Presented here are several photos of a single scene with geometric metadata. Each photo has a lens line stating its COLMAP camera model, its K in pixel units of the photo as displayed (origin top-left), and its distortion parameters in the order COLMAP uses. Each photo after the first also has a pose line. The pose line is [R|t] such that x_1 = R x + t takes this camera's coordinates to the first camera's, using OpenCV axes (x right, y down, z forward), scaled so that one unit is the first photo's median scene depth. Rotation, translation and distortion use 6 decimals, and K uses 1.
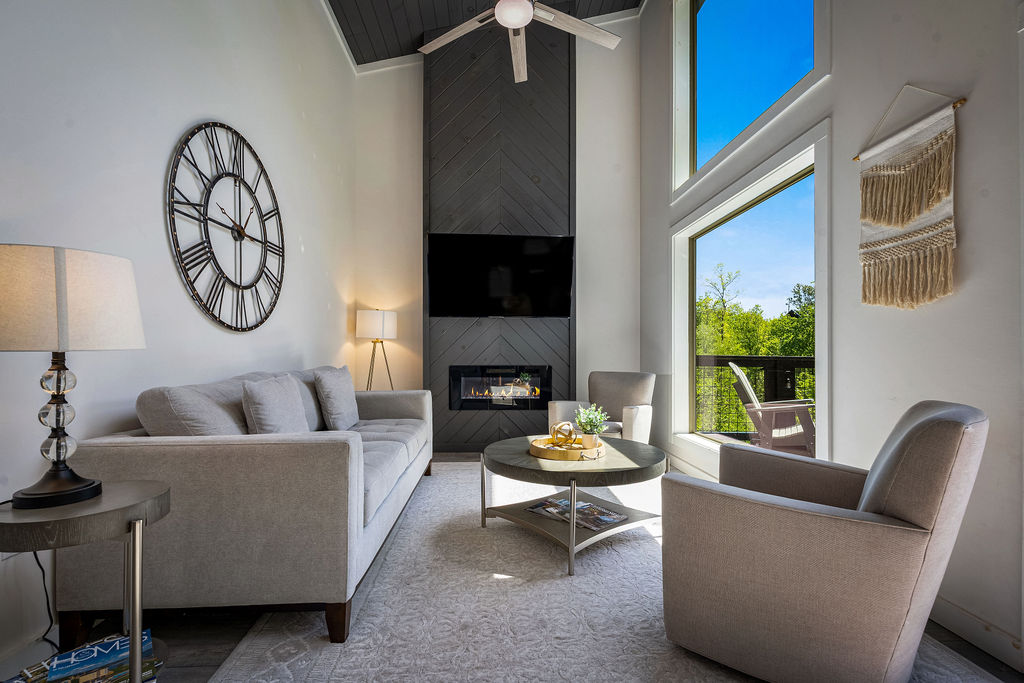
lens RADIAL K [[457.6, 0, 515.0], [0, 457.6, 353.2], [0, 0, 1]] dist [-0.002869, 0.000341]
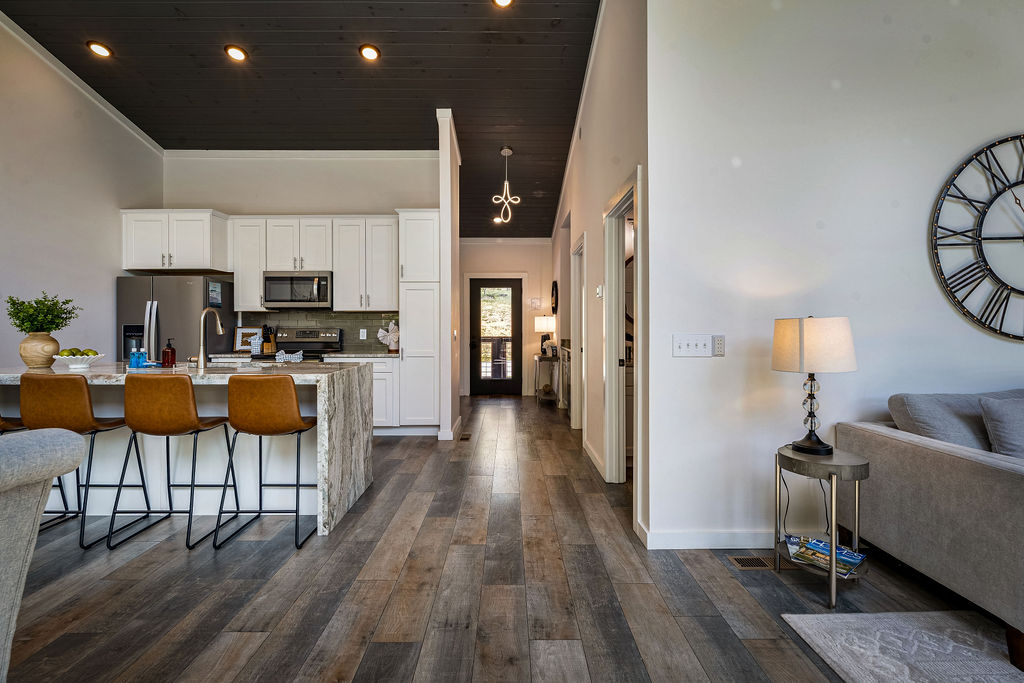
lens RADIAL K [[477.9, 0, 507.3], [0, 477.9, 325.4], [0, 0, 1]] dist [0.002954, -0.001875]
pose [[-0.046819, 0.000943, -0.998903, 0.561186], [0.006972, 0.999976, 0.000617, -0.111439], [0.998879, -0.006936, -0.046825, -0.071125]]
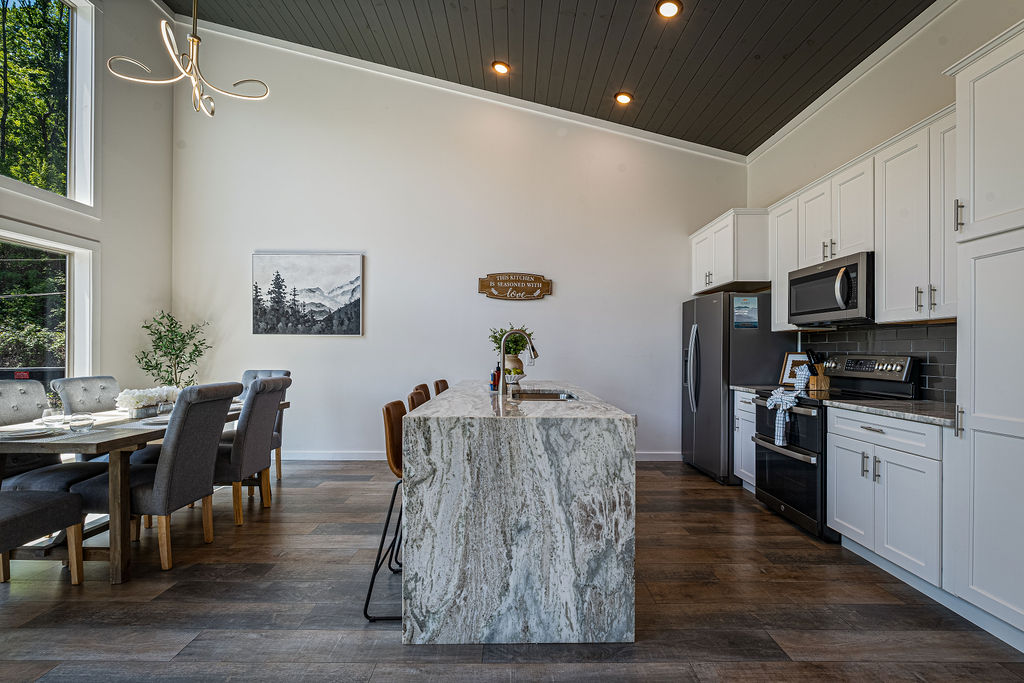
lens RADIAL K [[457.6, 0, 517.6], [0, 457.6, 350.7], [0, 0, 1]] dist [-0.002869, 0.000341]
pose [[-0.999344, -0.002969, 0.036091, -1.036866], [-0.003231, 0.999969, -0.007201, -0.100624], [-0.036068, -0.007313, -0.999323, 0.265572]]
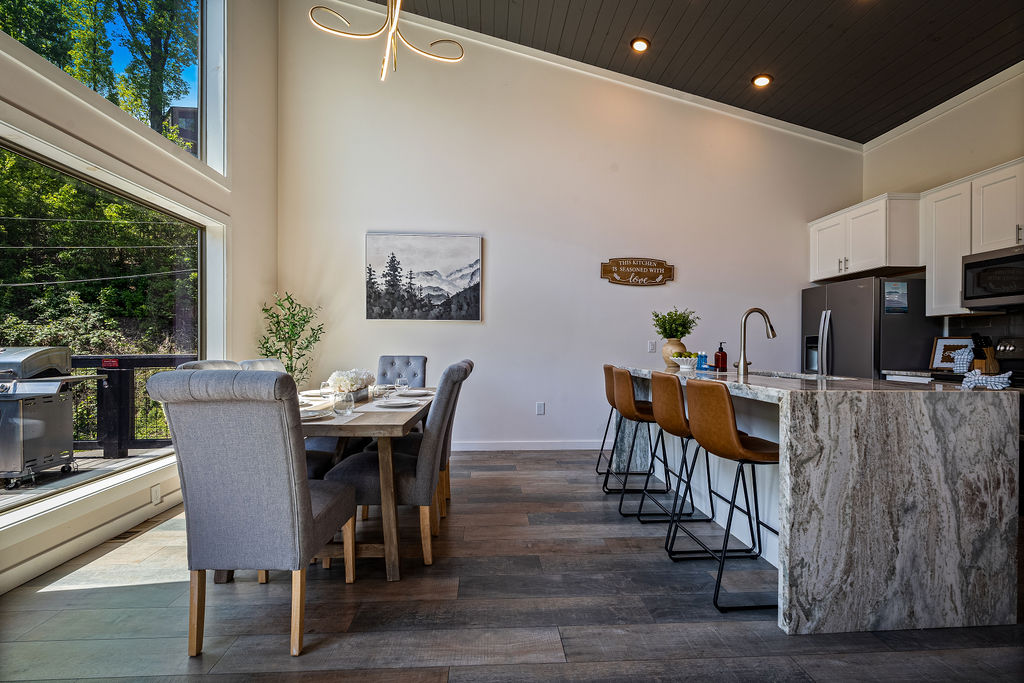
lens RADIAL K [[457.6, 0, 511.9], [0, 457.6, 348.6], [0, 0, 1]] dist [-0.002869, 0.000341]
pose [[-0.999837, -0.003673, -0.017702, -0.239281], [-0.003608, 0.999987, -0.003681, -0.048334], [0.017715, -0.003616, -0.999837, 0.200835]]
